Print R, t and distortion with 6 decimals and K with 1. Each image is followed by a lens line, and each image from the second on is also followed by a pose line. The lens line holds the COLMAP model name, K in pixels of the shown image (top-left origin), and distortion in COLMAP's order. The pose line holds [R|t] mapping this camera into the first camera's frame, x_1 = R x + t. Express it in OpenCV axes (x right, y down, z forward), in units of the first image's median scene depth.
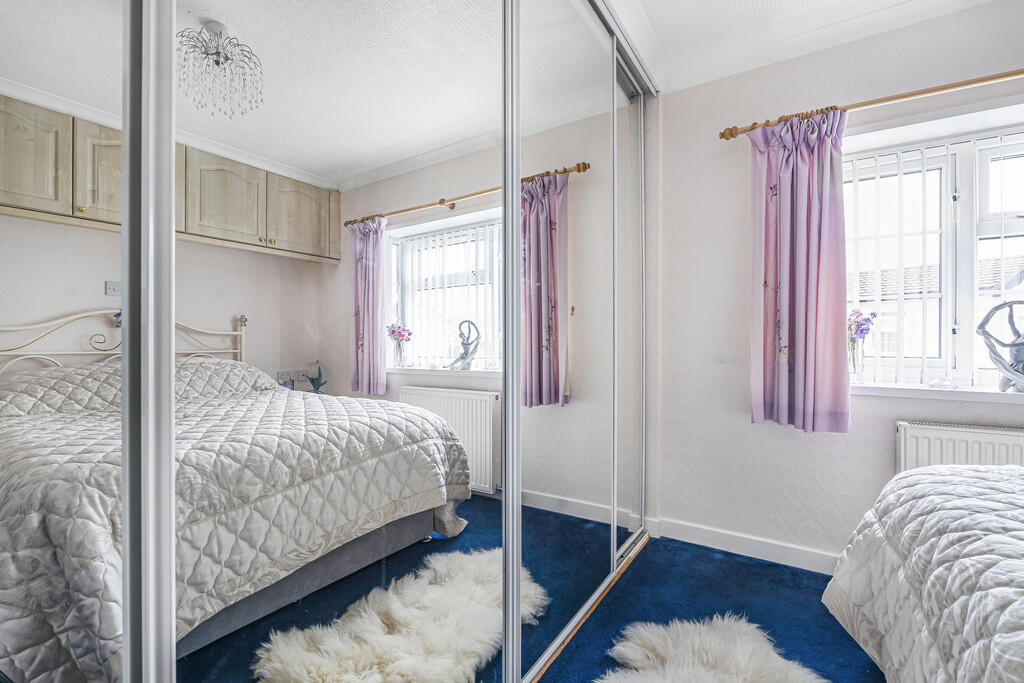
lens RADIAL K [[459.6, 0, 514.6], [0, 459.6, 340.6], [0, 0, 1]] dist [-0.000269, -0.000310]
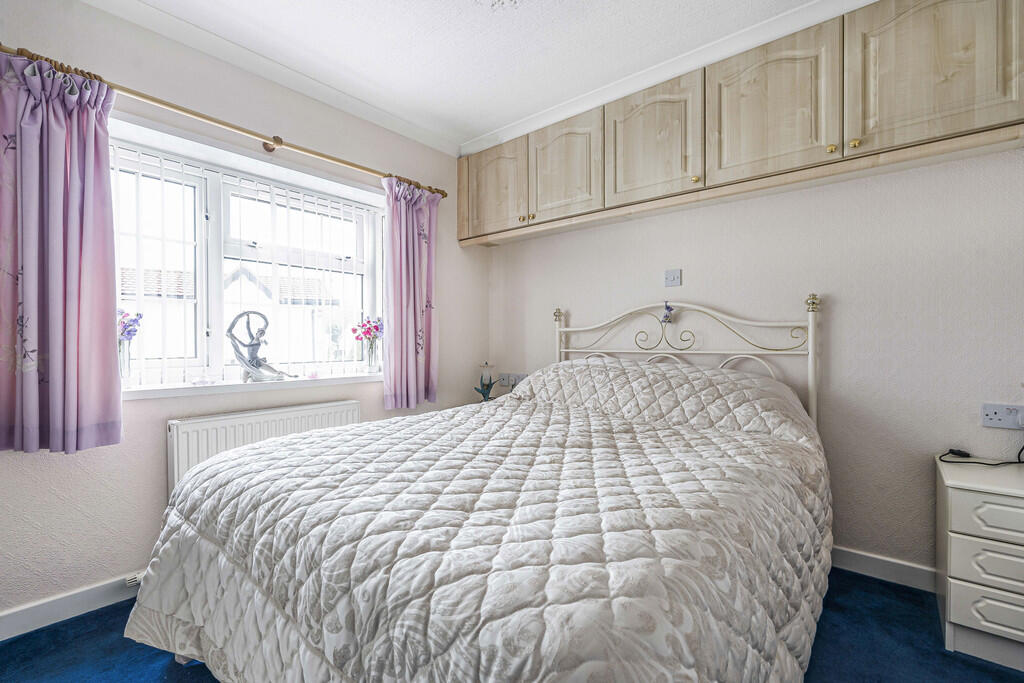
lens RADIAL K [[453.1, 0, 513.2], [0, 453.1, 345.7], [0, 0, 1]] dist [0.002227, 0.000329]
pose [[0.124877, -0.014191, 0.992071, -0.117794], [-0.000212, 0.999897, 0.014330, -0.011356], [-0.992172, -0.001999, 0.124861, 0.162055]]
